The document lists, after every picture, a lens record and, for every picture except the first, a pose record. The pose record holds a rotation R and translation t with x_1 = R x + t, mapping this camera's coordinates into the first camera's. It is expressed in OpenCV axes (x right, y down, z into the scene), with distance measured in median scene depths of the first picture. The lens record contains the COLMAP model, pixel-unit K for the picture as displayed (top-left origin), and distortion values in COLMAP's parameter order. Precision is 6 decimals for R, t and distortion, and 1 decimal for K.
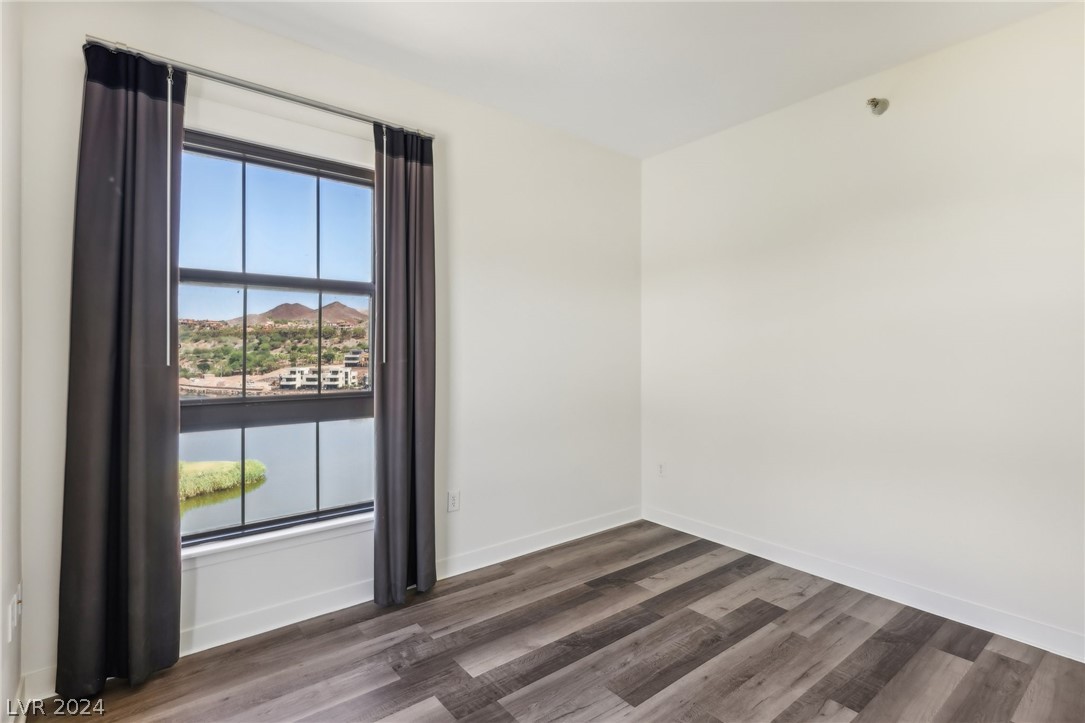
lens RADIAL K [[524.8, 0, 530.5], [0, 524.8, 354.8], [0, 0, 1]] dist [0.011871, -0.000171]
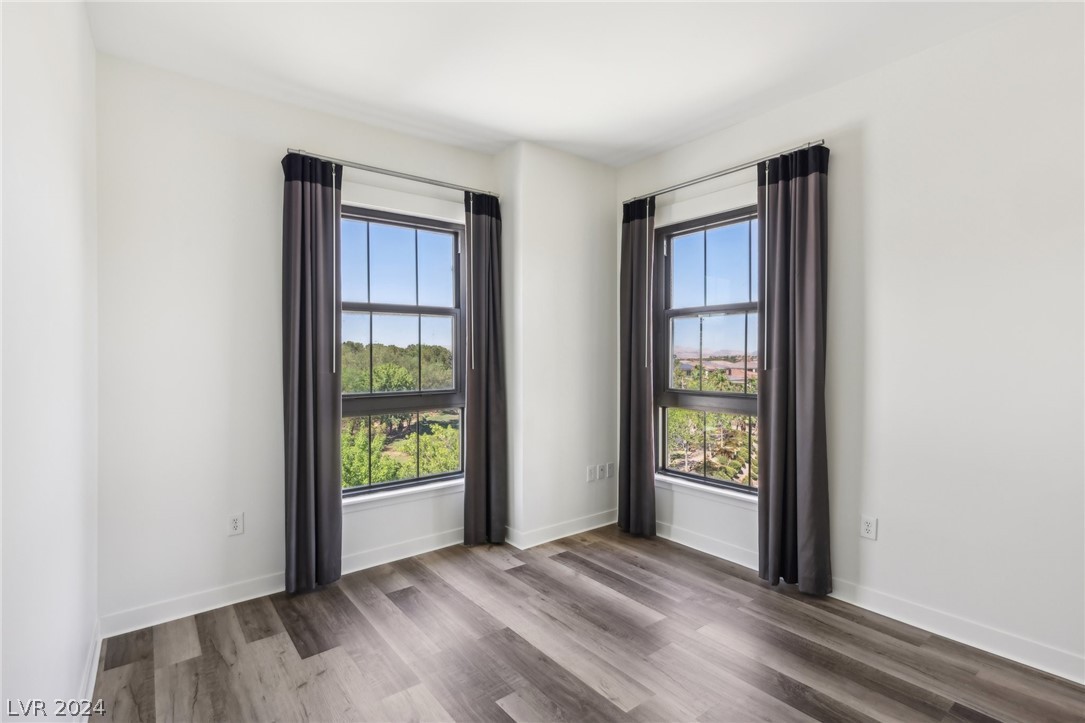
lens RADIAL K [[510.0, 0, 542.5], [0, 510.0, 361.5], [0, 0, 1]] dist [-0.000891, 0.000486]
pose [[0.011040, 0.010774, -0.999881, 0.834251], [-0.008555, 0.999906, 0.010680, -0.008114], [0.999902, 0.008437, 0.011131, 0.507990]]
